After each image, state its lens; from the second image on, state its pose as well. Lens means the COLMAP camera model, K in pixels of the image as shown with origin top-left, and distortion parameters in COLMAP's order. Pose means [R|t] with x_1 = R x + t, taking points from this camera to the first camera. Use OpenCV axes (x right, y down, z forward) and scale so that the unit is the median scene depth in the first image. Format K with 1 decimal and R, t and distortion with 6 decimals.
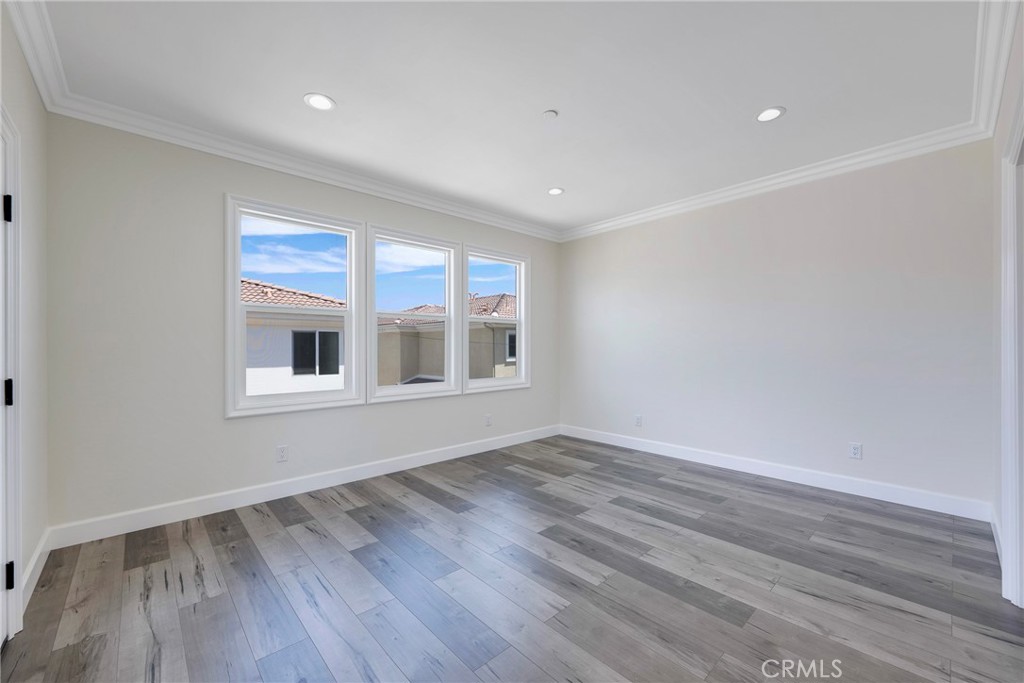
lens RADIAL K [[405.9, 0, 511.1], [0, 405.9, 347.4], [0, 0, 1]] dist [0.000137, -0.001299]
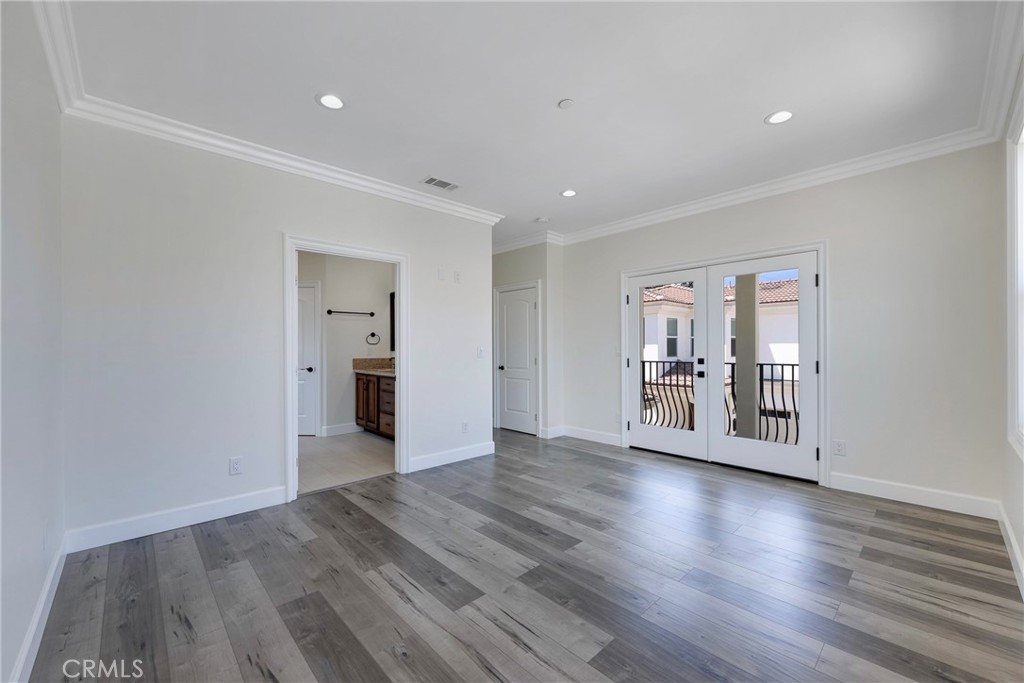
lens RADIAL K [[405.9, 0, 511.1], [0, 405.9, 347.4], [0, 0, 1]] dist [0.000137, -0.001299]
pose [[-0.999897, 0.008888, -0.011239, 0.232495], [0.008837, 0.999950, 0.004575, -0.008824], [0.011279, 0.004475, -0.999926, 1.886049]]
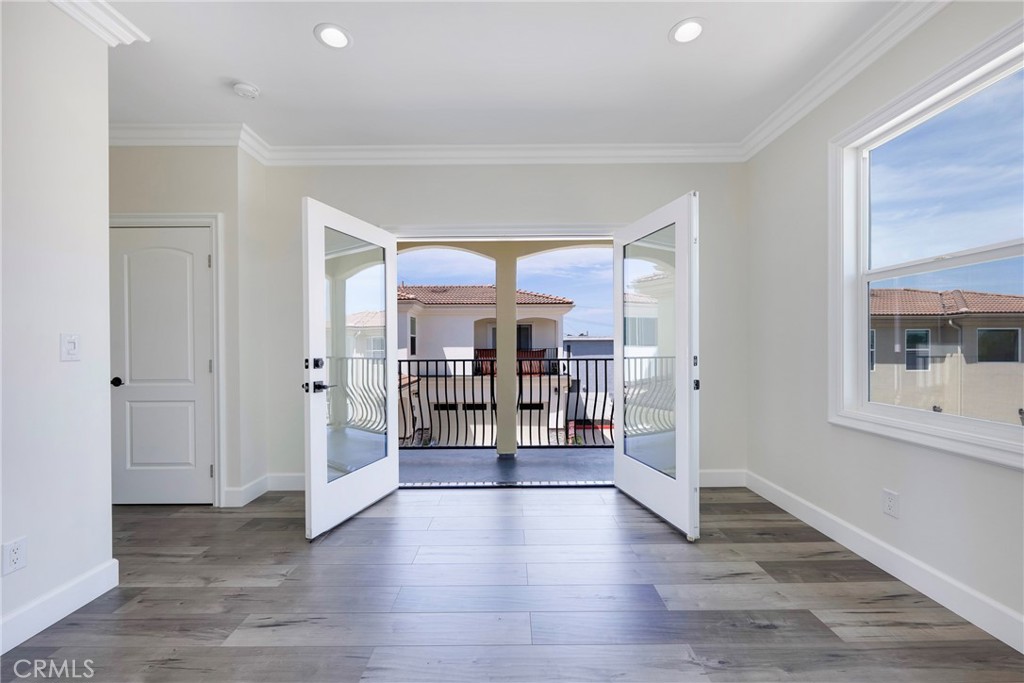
lens RADIAL K [[405.9, 0, 511.1], [0, 405.9, 347.4], [0, 0, 1]] dist [0.000137, -0.001299]
pose [[-0.675819, 0.011466, -0.736978, 0.341620], [0.005801, 0.999931, 0.010237, 0.015532], [0.737045, 0.002643, -0.675839, 1.180352]]
